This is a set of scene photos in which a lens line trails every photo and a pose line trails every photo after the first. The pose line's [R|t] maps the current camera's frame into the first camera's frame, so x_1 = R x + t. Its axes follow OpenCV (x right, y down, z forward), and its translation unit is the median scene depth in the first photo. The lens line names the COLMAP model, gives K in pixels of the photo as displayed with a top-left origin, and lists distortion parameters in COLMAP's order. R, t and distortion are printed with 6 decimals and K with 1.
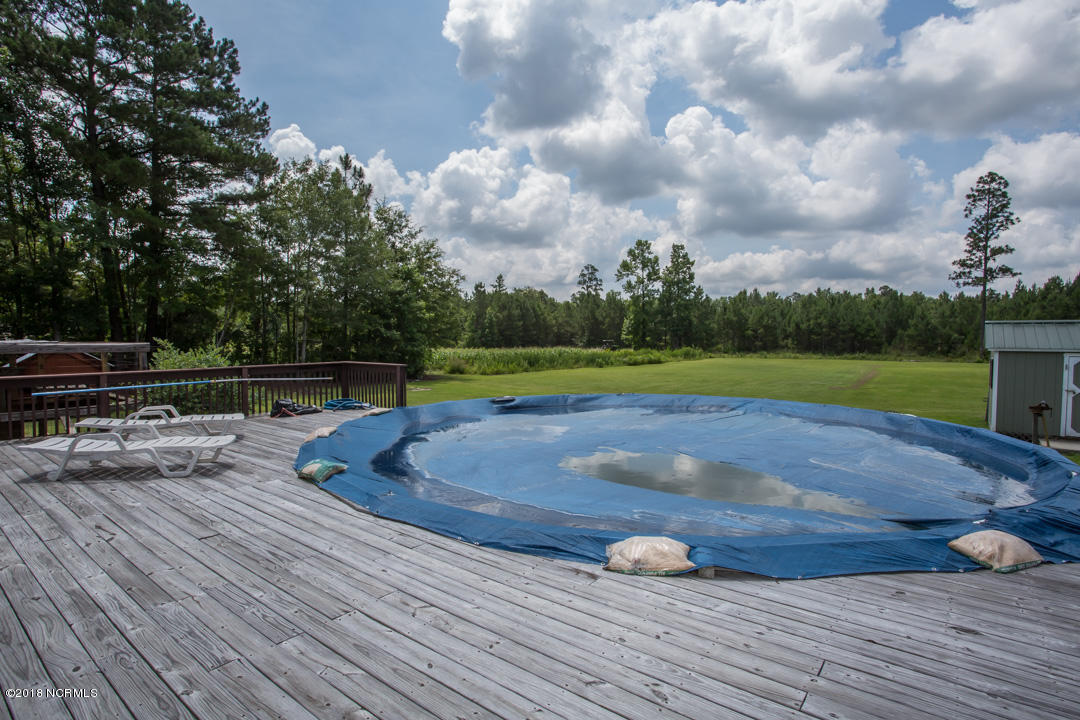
lens RADIAL K [[554.8, 0, 535.6], [0, 554.8, 364.2], [0, 0, 1]] dist [-0.075713, 0.034402]
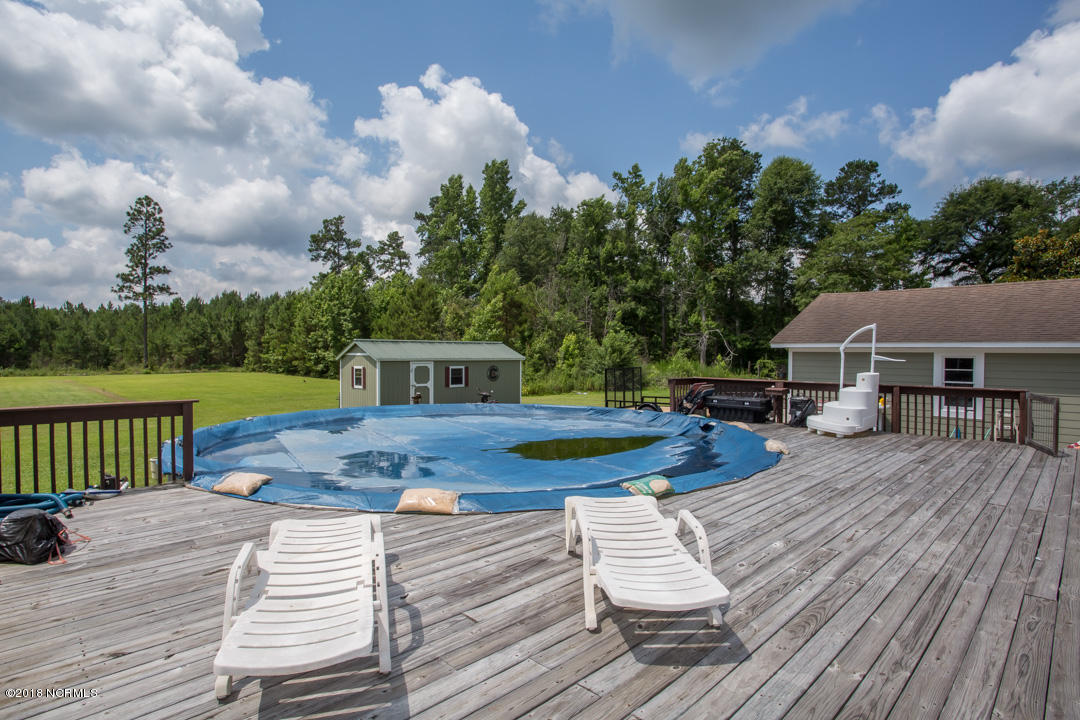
lens RADIAL K [[558.2, 0, 534.5], [0, 558.2, 359.3], [0, 0, 1]] dist [-0.076457, 0.036282]
pose [[0.135646, -0.012300, 0.990681, -0.084582], [0.043481, 0.999033, 0.006451, -0.003306], [-0.989803, 0.042200, 0.136050, 0.063184]]
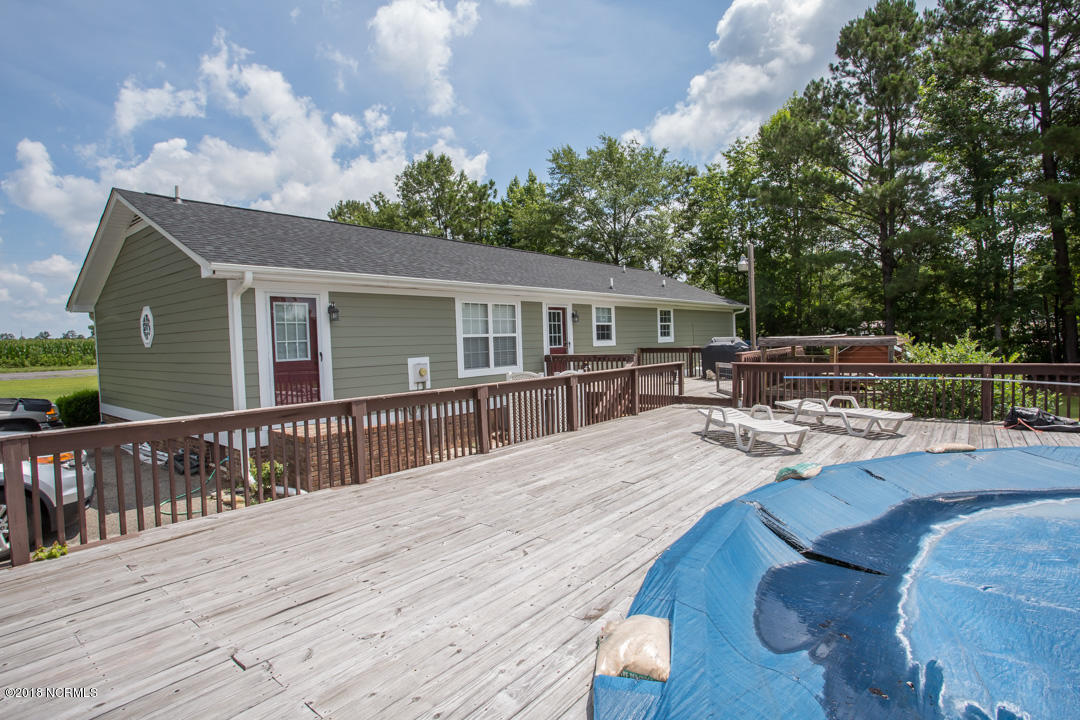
lens RADIAL K [[554.8, 0, 535.6], [0, 554.8, 364.2], [0, 0, 1]] dist [-0.075713, 0.034402]
pose [[-0.015923, 0.045225, -0.998850, 0.033826], [-0.022846, 0.998699, 0.045582, -0.001878], [0.999612, 0.023546, -0.014869, 0.032478]]
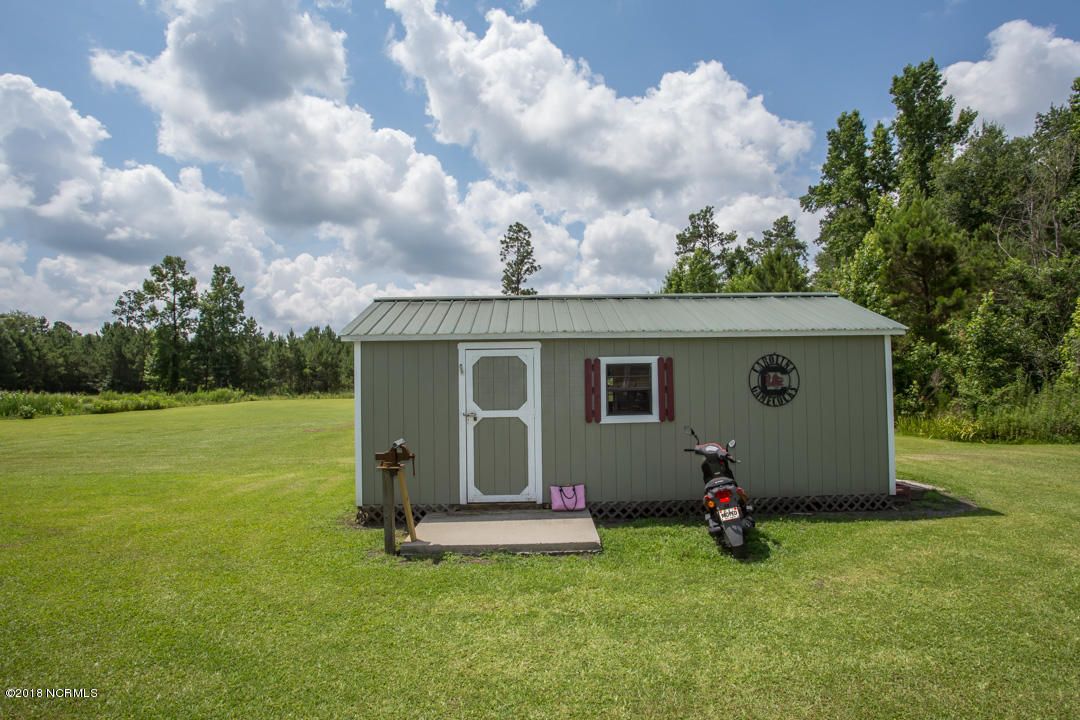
lens RADIAL K [[554.8, 0, 535.6], [0, 554.8, 364.2], [0, 0, 1]] dist [-0.075713, 0.034402]
pose [[0.772371, 0.004992, 0.635151, 0.106418], [0.046736, 0.996812, -0.064668, 0.005789], [-0.633449, 0.079632, 0.769676, 0.080675]]
